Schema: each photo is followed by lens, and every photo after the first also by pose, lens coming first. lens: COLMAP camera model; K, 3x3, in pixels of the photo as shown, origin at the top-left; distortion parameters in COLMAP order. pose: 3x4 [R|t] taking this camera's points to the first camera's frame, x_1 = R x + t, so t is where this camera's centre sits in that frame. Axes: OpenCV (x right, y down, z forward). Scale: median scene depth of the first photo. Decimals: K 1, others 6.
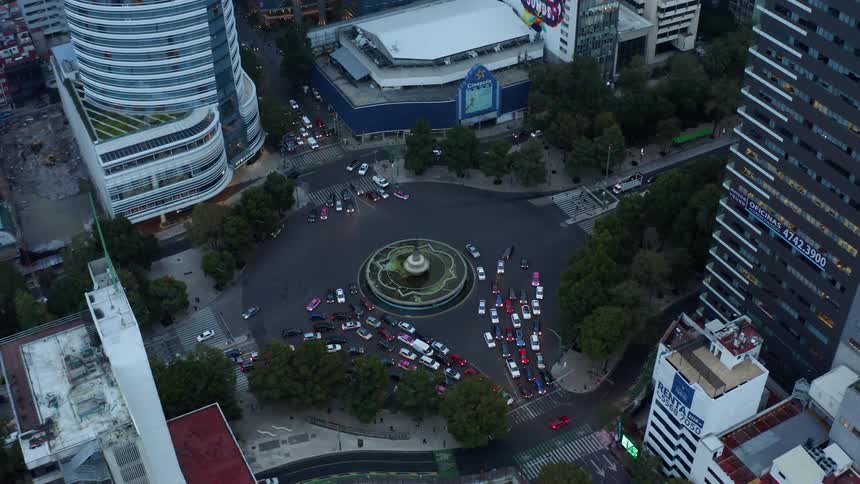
lens RADIAL K [[974.1, 0, 430.0], [0, 974.1, 242.0], [0, 0, 1]] dist [-0.169883, -0.033835]
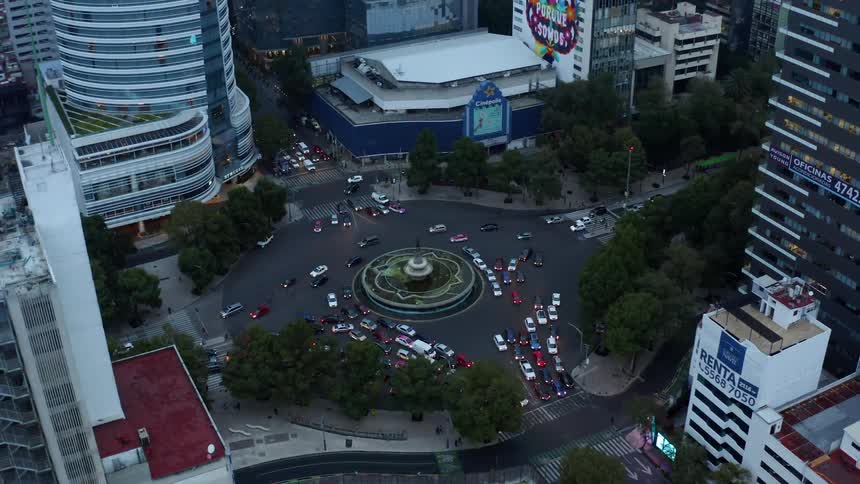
lens RADIAL K [[974.1, 0, 430.0], [0, 974.1, 242.0], [0, 0, 1]] dist [-0.169883, -0.033835]
pose [[0.999923, 0.009927, -0.007453, 0.003344], [-0.010982, 0.987344, -0.158211, 0.140433], [0.005788, 0.158281, 0.987377, 0.112201]]
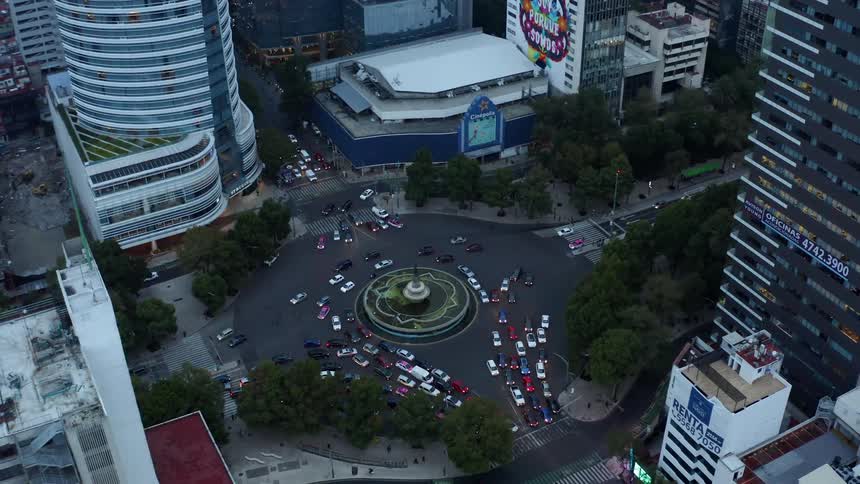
lens RADIAL K [[974.1, 0, 430.0], [0, 974.1, 242.0], [0, 0, 1]] dist [-0.169883, -0.033835]
pose [[0.999974, 0.006820, -0.002391, 0.001445], [-0.006996, 0.996468, -0.083682, 0.054339], [0.001811, 0.083697, 0.996490, 0.043047]]
